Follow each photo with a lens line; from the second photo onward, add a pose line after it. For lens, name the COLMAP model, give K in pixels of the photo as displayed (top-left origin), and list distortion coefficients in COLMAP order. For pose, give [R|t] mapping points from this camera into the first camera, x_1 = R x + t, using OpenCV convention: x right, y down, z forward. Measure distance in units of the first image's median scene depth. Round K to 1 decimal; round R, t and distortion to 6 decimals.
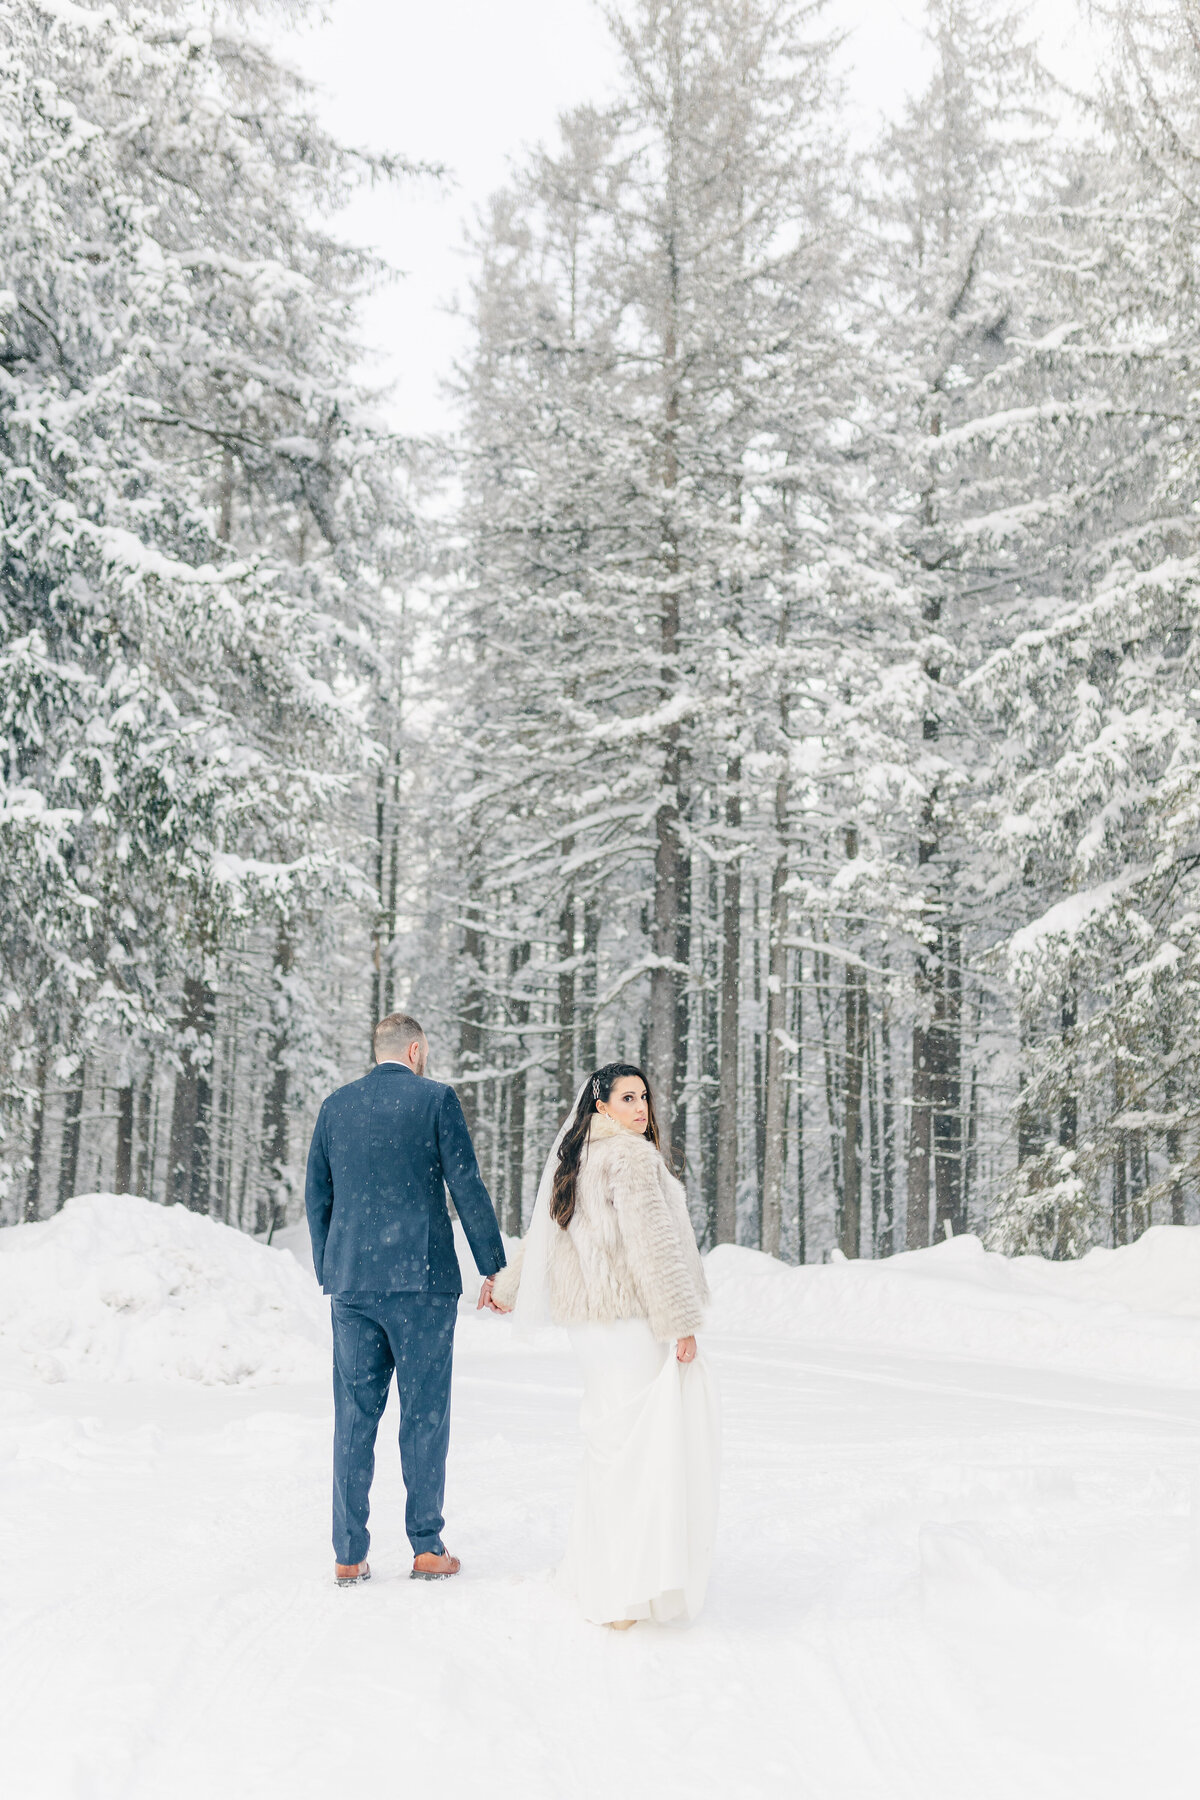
lens RADIAL K [[1794.5, 0, 599.9], [0, 1794.5, 900.4], [0, 0, 1]] dist [0.013771, 0.000000]
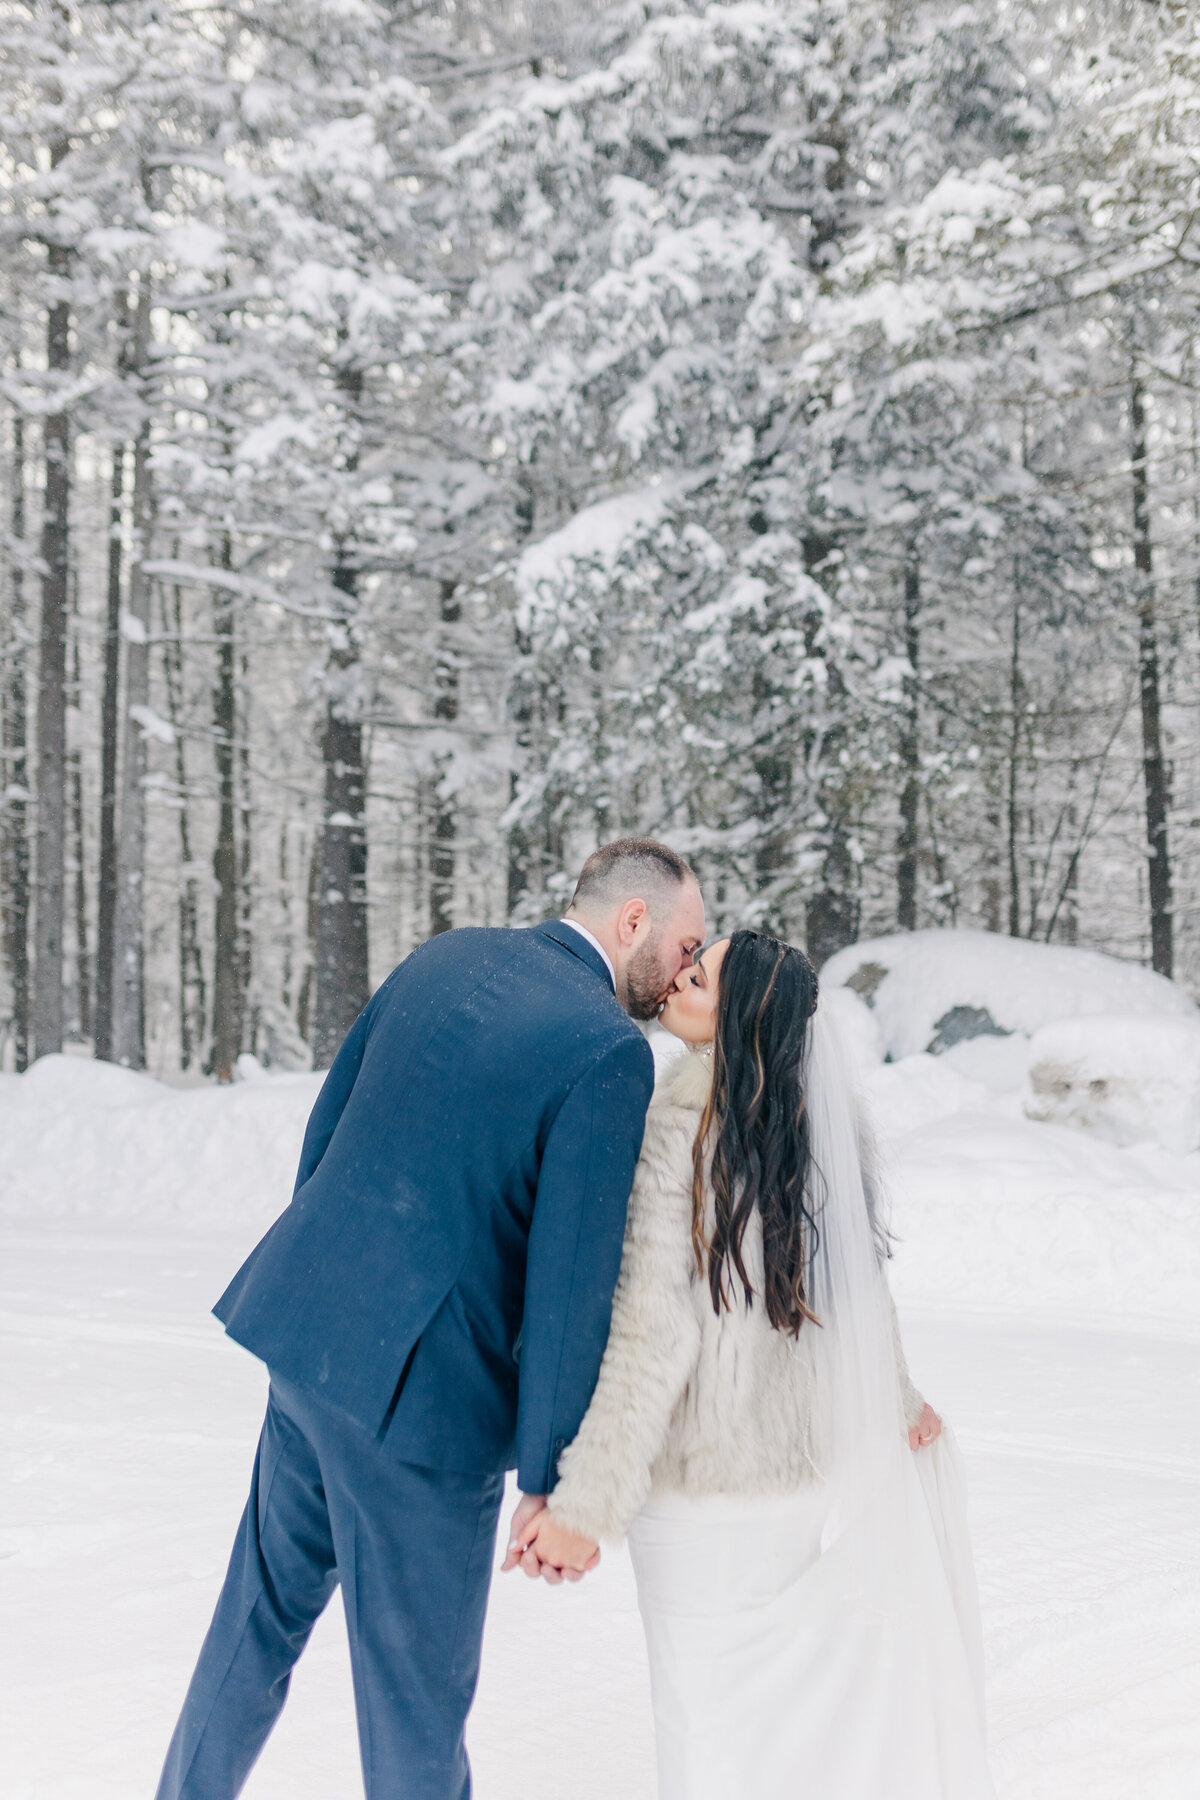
lens RADIAL K [[1794.5, 0, 615.6], [0, 1794.5, 823.3], [0, 0, 1]] dist [0.013771, 0.000000]
pose [[0.924228, -0.006669, 0.381784, 0.015843], [-0.029191, 0.995687, 0.088059, 0.057071], [-0.380724, -0.092531, 0.920047, 0.387009]]
